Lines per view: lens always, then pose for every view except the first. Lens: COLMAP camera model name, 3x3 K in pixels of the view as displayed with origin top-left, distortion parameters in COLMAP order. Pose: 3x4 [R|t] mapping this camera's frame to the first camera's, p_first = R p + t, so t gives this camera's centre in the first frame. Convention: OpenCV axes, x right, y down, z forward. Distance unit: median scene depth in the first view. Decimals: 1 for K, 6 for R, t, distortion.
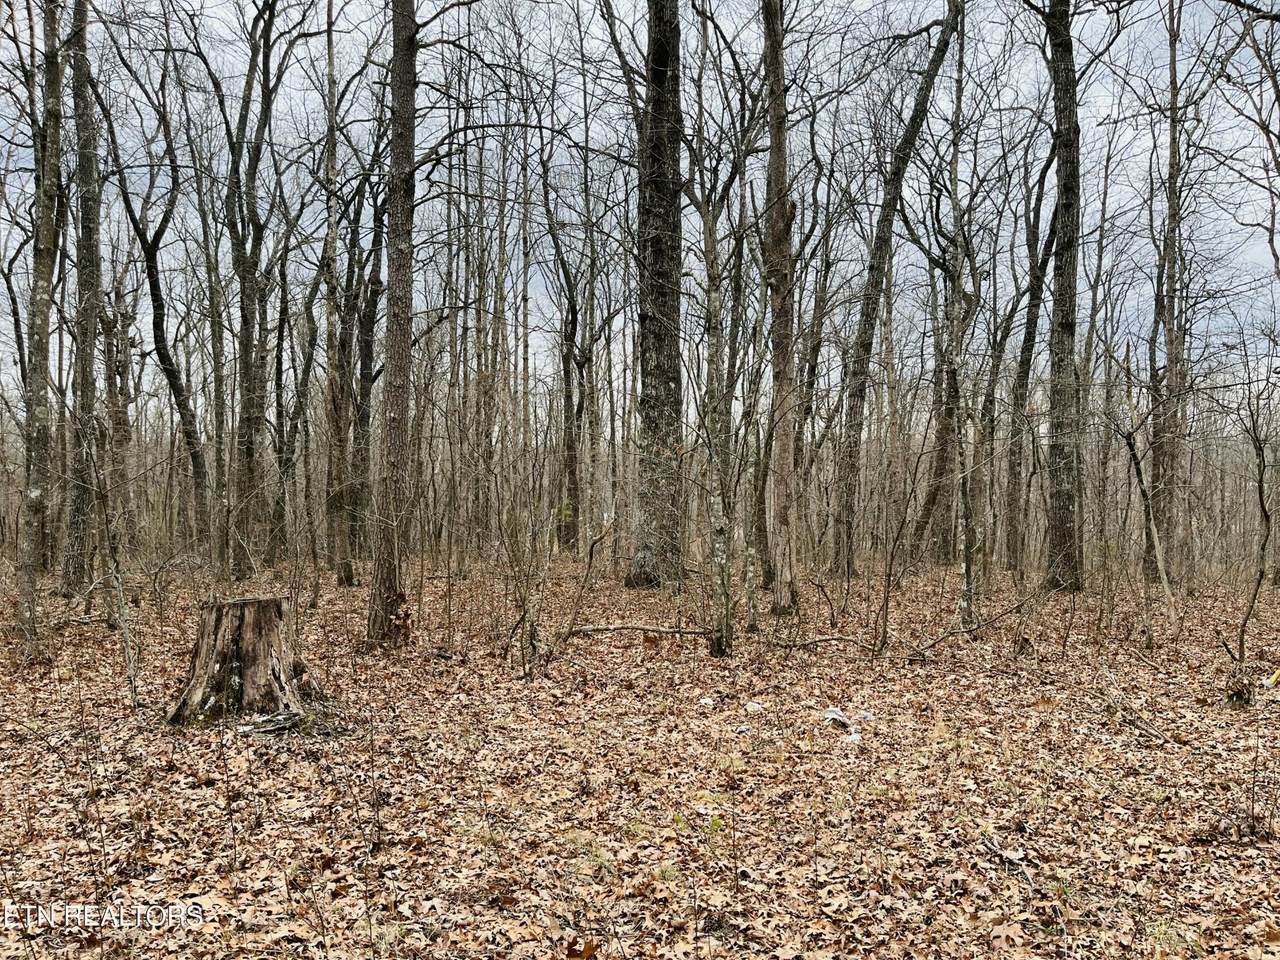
lens RADIAL K [[957.3, 0, 640.0], [0, 957.3, 480.0], [0, 0, 1]] dist [0.068341, -0.088863]
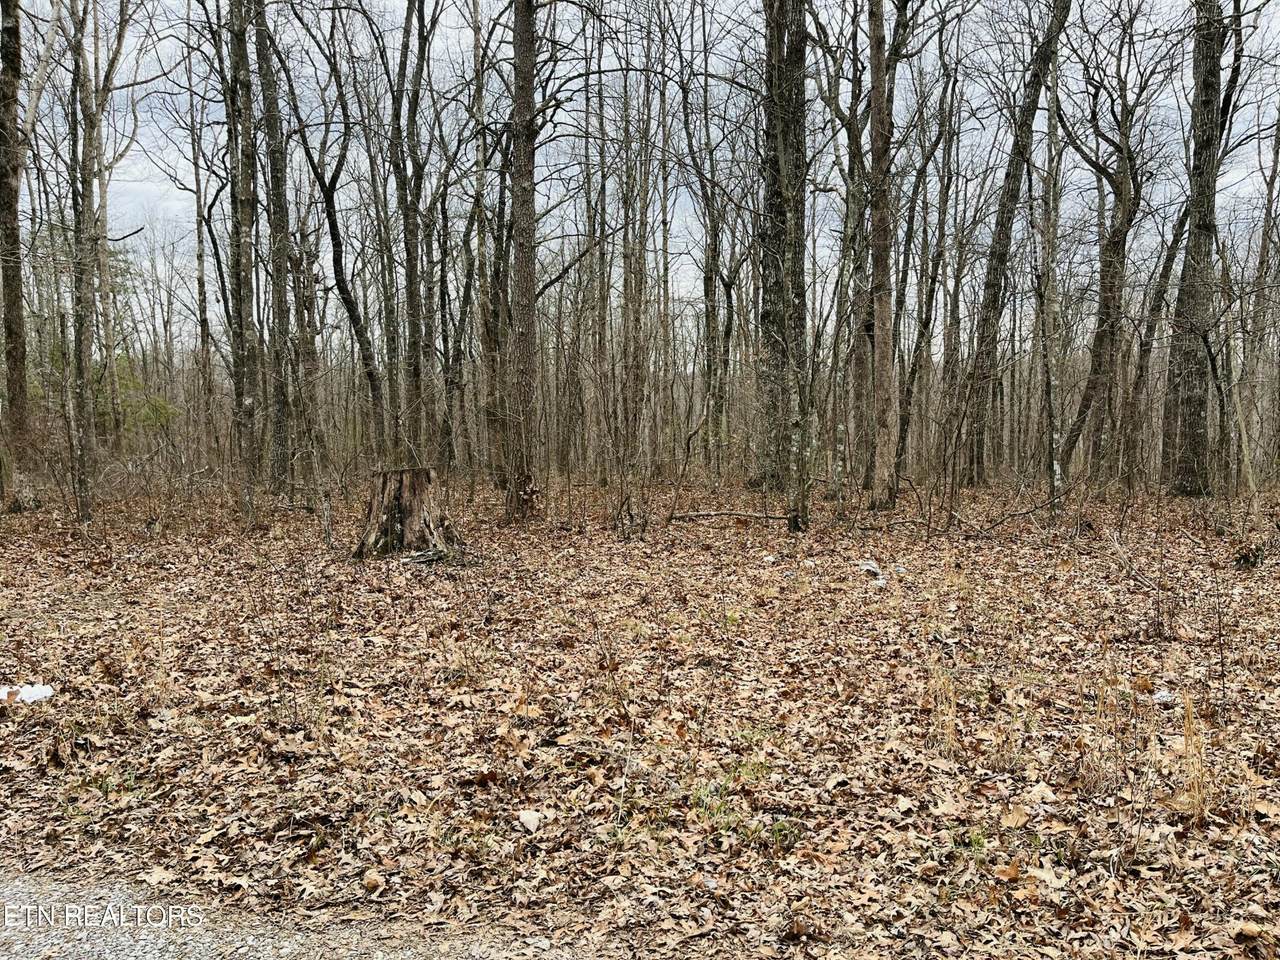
lens RADIAL K [[942.5, 0, 646.1], [0, 942.5, 477.6], [0, 0, 1]] dist [0.023879, -0.001492]
pose [[0.988255, -0.000337, -0.152812, 0.115670], [0.012563, 0.996792, 0.079043, 0.038291], [0.152295, -0.080034, 0.985089, -0.219816]]
